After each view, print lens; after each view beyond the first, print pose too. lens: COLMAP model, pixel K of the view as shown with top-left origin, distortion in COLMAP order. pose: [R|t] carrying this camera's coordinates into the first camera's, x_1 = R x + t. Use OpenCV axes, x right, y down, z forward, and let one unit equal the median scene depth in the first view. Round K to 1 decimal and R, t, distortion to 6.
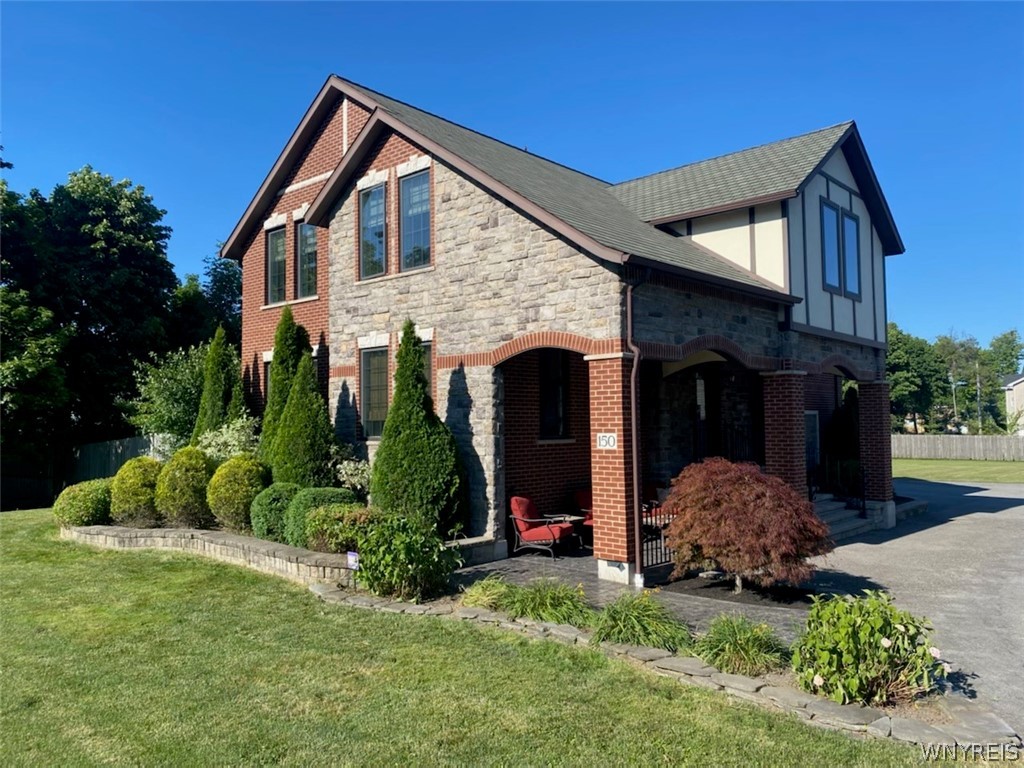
lens RADIAL K [[777.5, 0, 520.8], [0, 777.5, 381.2], [0, 0, 1]] dist [0.032121, -0.018155]
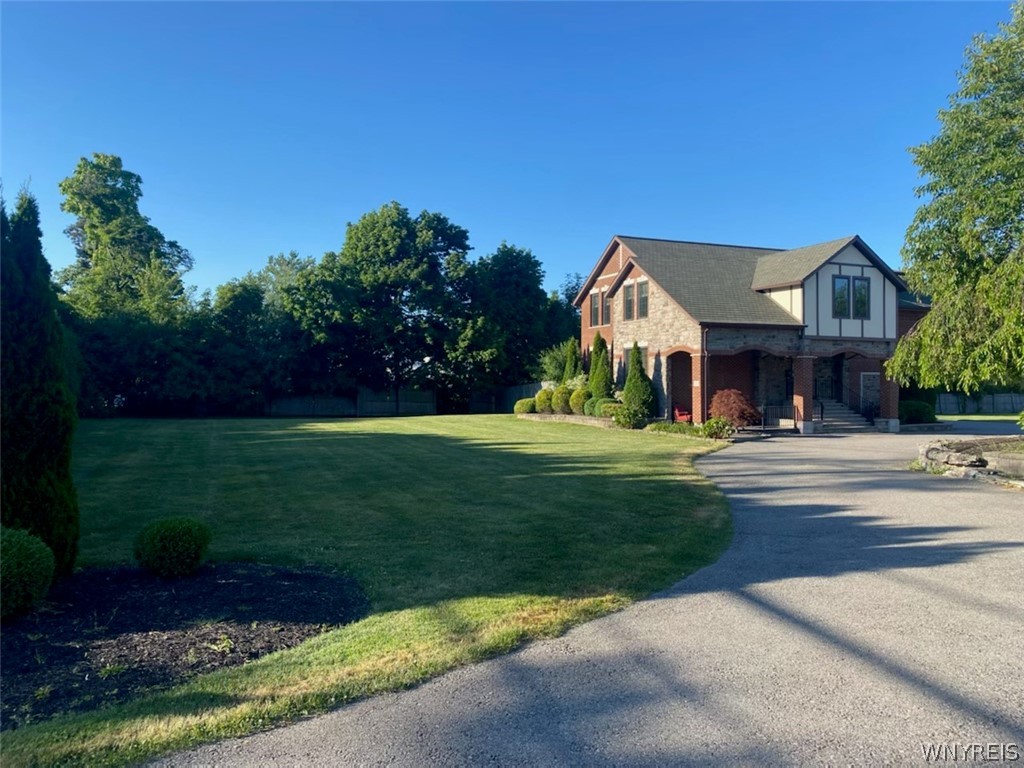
lens RADIAL K [[777.5, 0, 513.9], [0, 777.5, 381.7], [0, 0, 1]] dist [0.032121, -0.018155]
pose [[0.907848, 0.010607, -0.419166, 0.551376], [0.012514, 0.998549, 0.052373, -0.071565], [0.419113, -0.052792, 0.906398, -1.514447]]
